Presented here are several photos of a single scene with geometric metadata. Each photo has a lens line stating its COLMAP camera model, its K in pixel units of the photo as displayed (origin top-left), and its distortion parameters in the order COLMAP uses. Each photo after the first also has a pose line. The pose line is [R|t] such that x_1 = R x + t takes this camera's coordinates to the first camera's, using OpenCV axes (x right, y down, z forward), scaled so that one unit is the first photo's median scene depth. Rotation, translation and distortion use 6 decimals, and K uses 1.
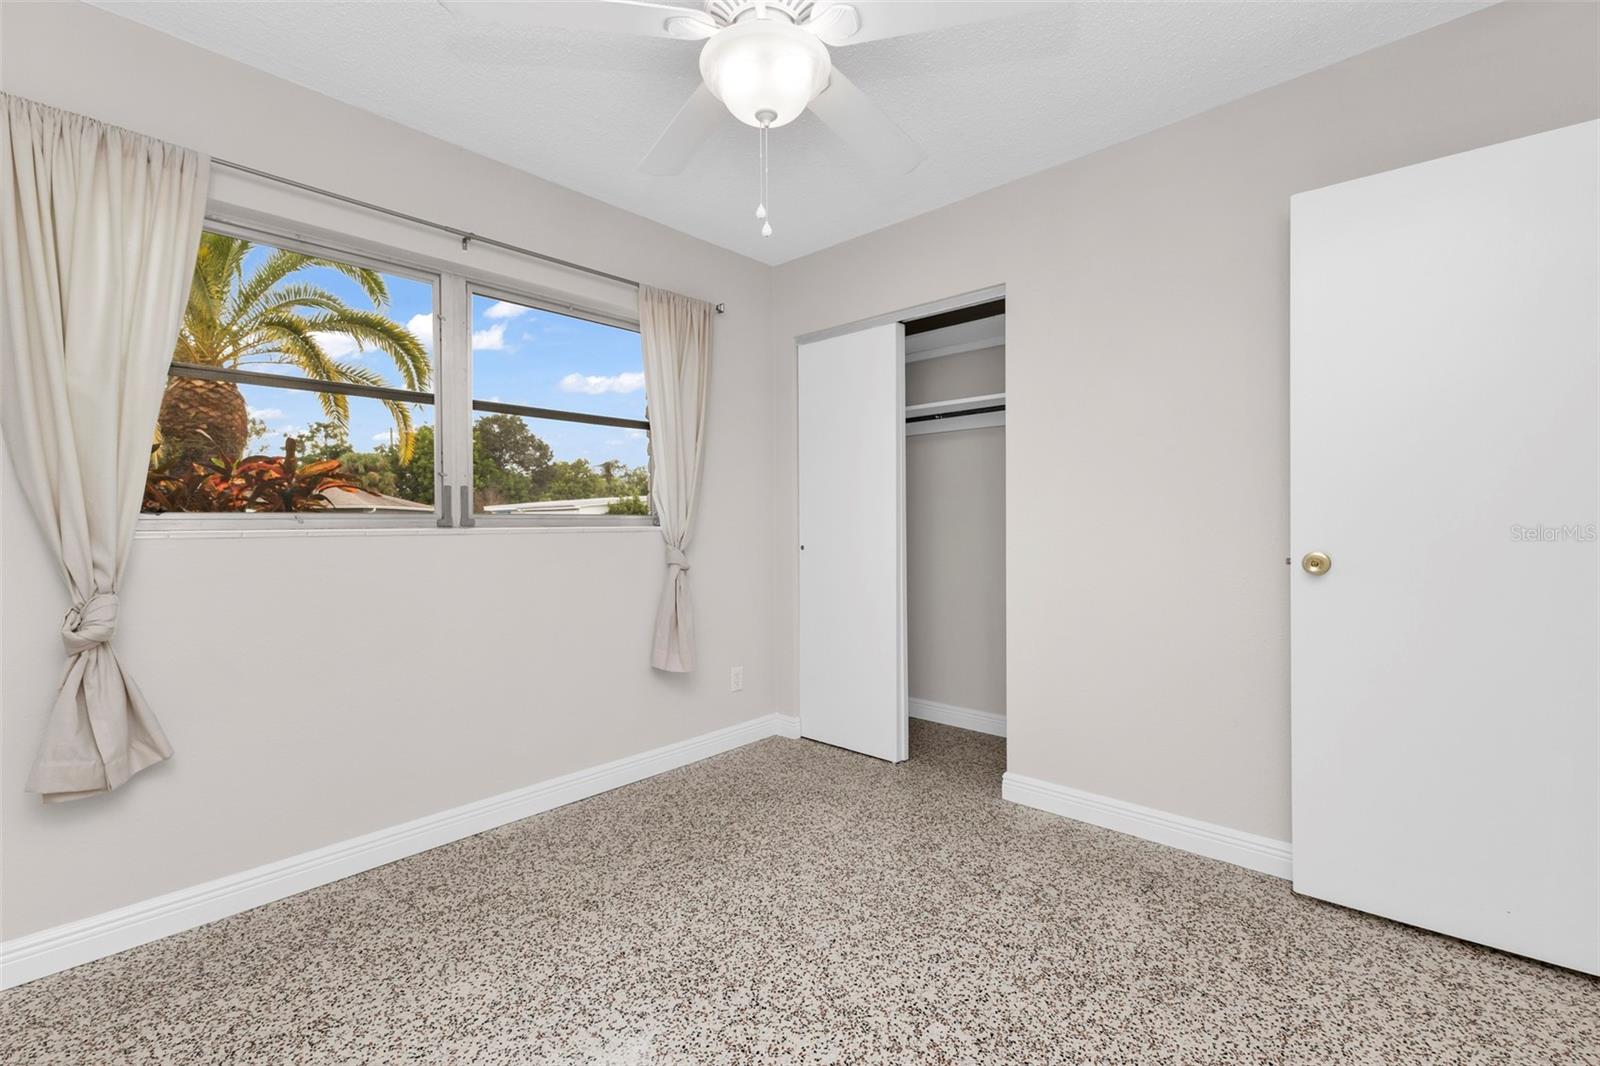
lens RADIAL K [[691.2, 0, 796.6], [0, 691.2, 541.1], [0, 0, 1]] dist [0.004532, -0.000469]
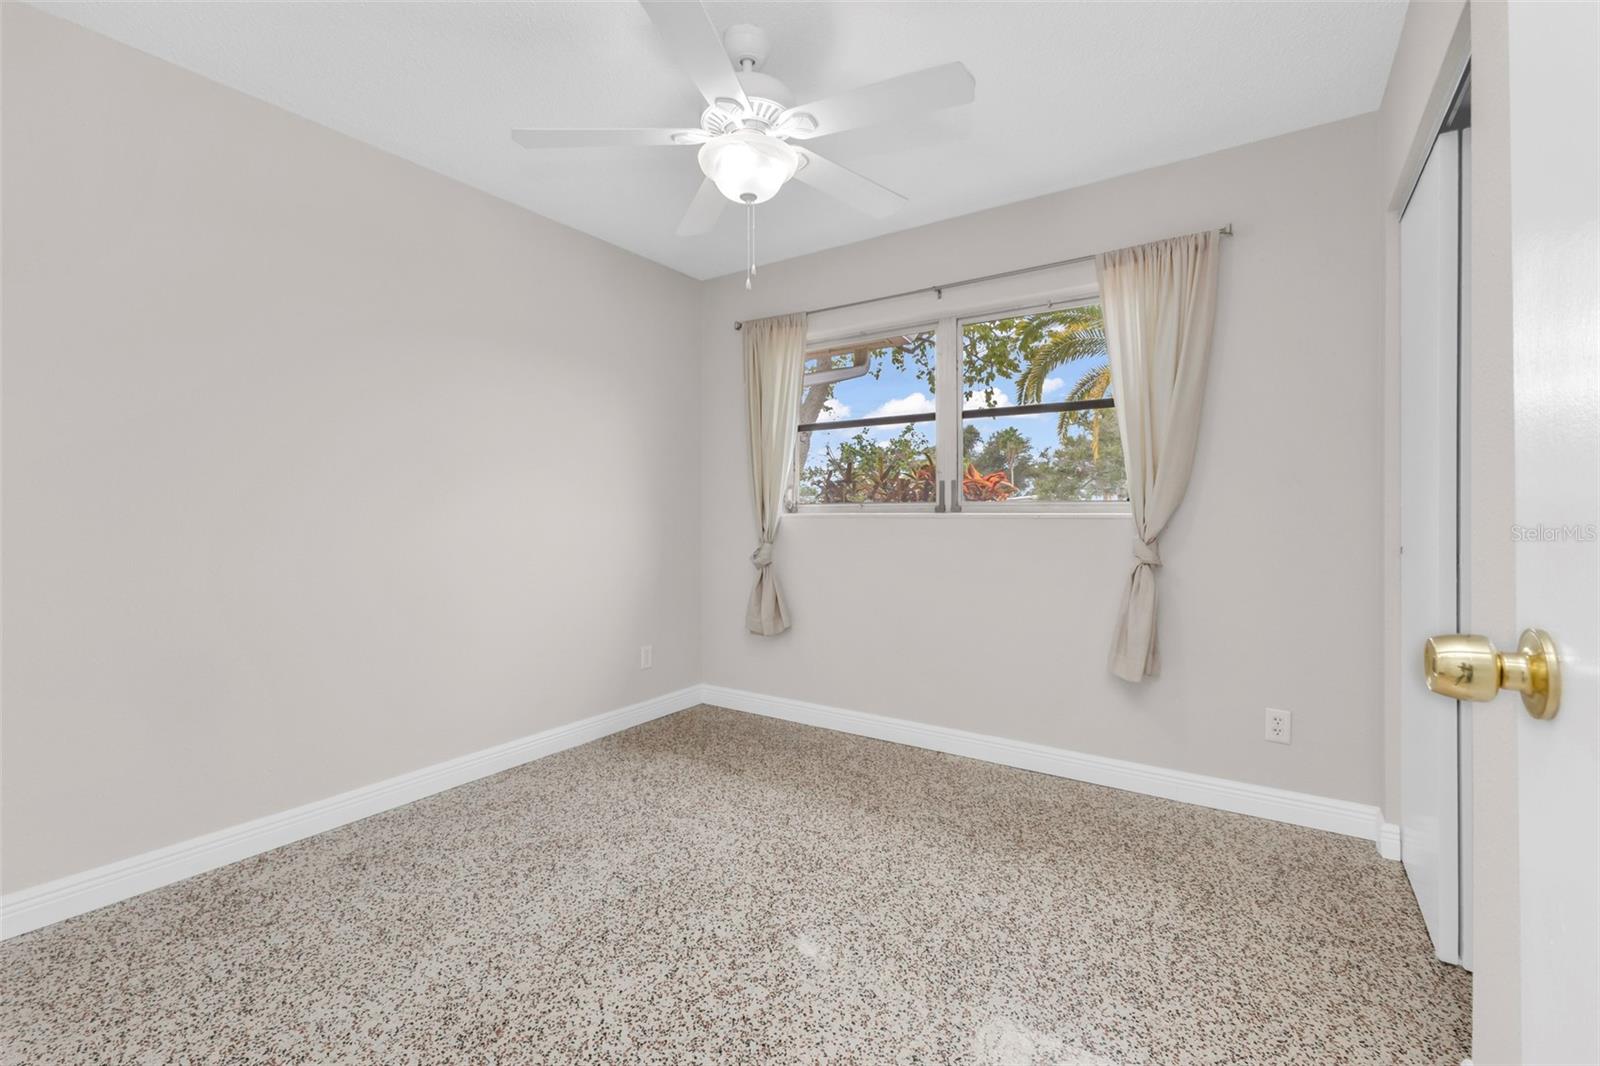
lens RADIAL K [[691.2, 0, 798.1], [0, 691.2, 523.7], [0, 0, 1]] dist [0.004532, -0.000469]
pose [[0.150649, 0.025592, -0.988256, 0.841753], [-0.027013, 0.999398, 0.021763, -0.020802], [0.988218, 0.023417, 0.151250, 0.602378]]
